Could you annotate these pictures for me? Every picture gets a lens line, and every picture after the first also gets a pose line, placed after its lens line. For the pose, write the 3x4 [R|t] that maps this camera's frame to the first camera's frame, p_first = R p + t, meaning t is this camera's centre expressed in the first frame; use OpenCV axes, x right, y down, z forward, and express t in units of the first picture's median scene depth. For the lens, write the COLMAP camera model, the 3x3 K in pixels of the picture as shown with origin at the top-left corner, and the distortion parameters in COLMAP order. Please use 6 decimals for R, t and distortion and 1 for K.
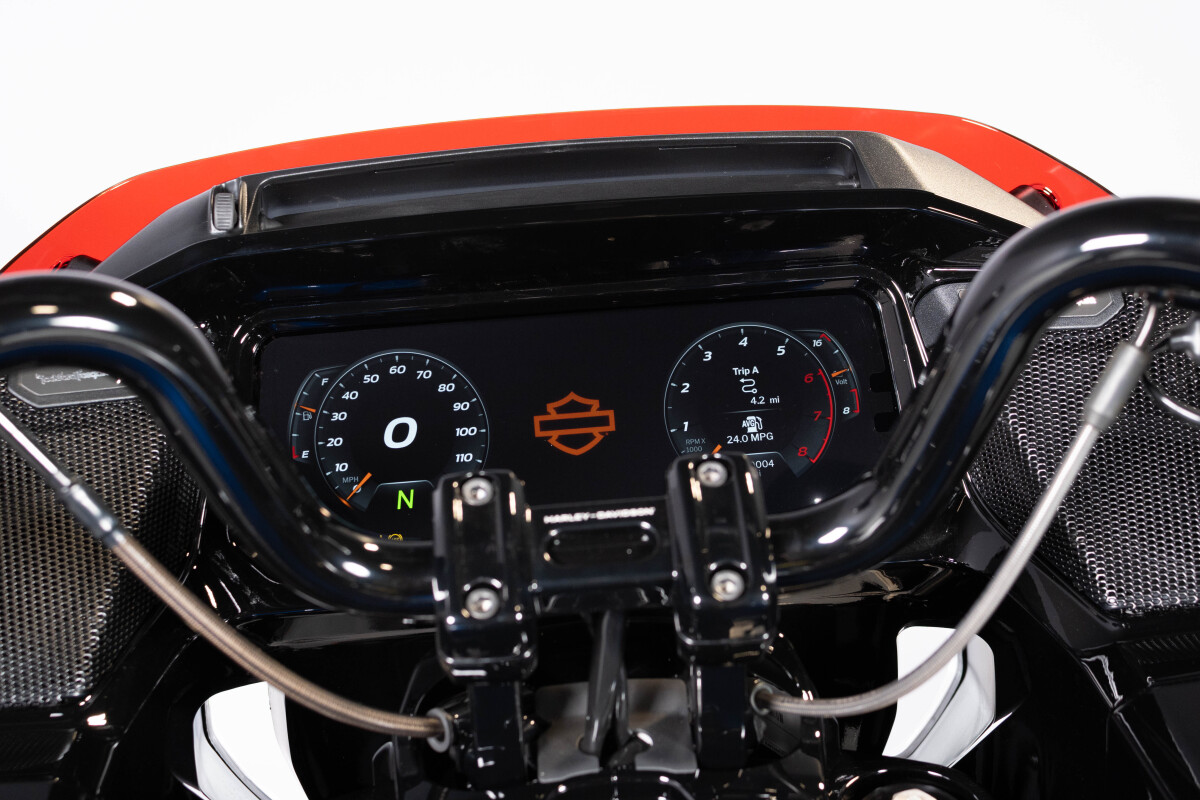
lens RADIAL K [[1760.3, 0, 602.3], [0, 1760.3, 433.5], [0, 0, 1]] dist [-0.019288, -0.025069]
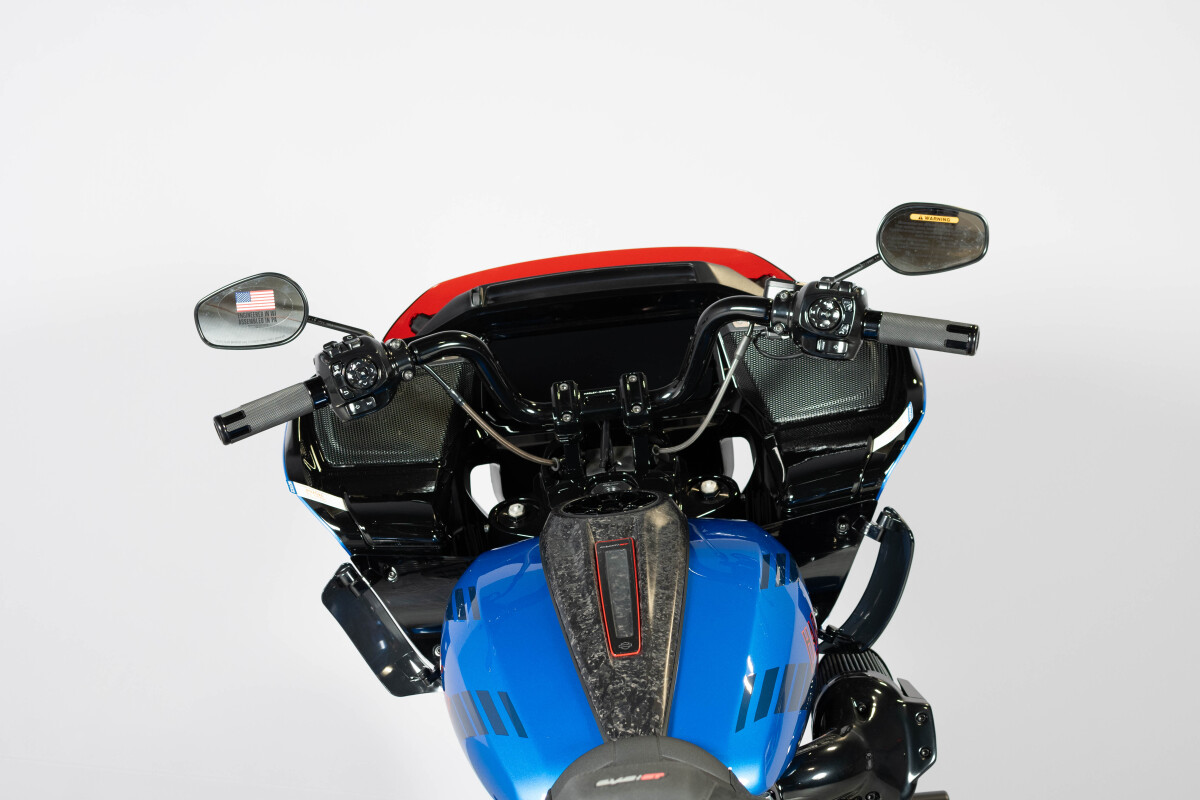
lens RADIAL K [[1760.3, 0, 602.3], [0, 1760.3, 433.5], [0, 0, 1]] dist [-0.019288, -0.025069]
pose [[0.997943, -0.034498, -0.054039, 0.167758], [0.035884, 0.999046, 0.024891, 0.038004], [0.053129, -0.026779, 0.998229, -2.195515]]
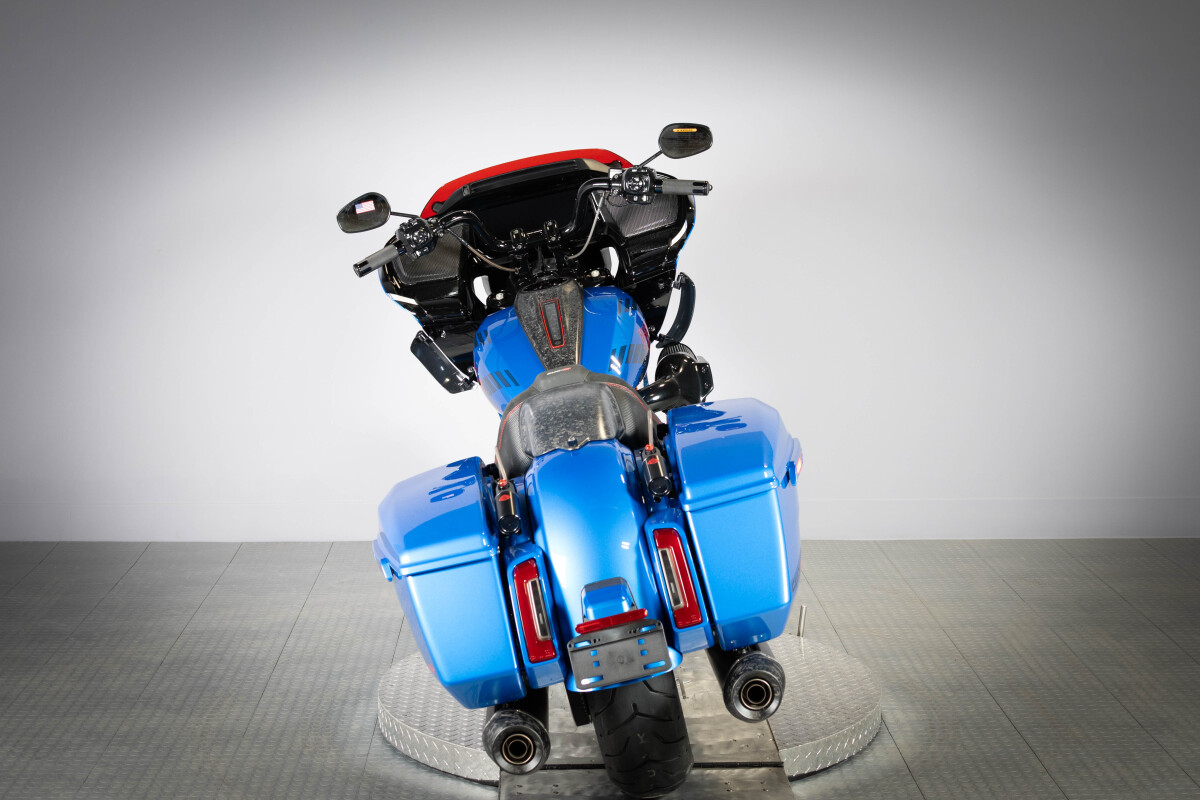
lens RADIAL K [[1906.7, 0, 592.8], [0, 1906.7, 386.1], [0, 0, 1]] dist [0.016339, 0.044631]
pose [[0.988428, -0.145680, -0.042269, 0.409528], [0.148898, 0.985019, 0.086989, 0.021933], [0.028963, -0.092276, 0.995312, -5.887857]]
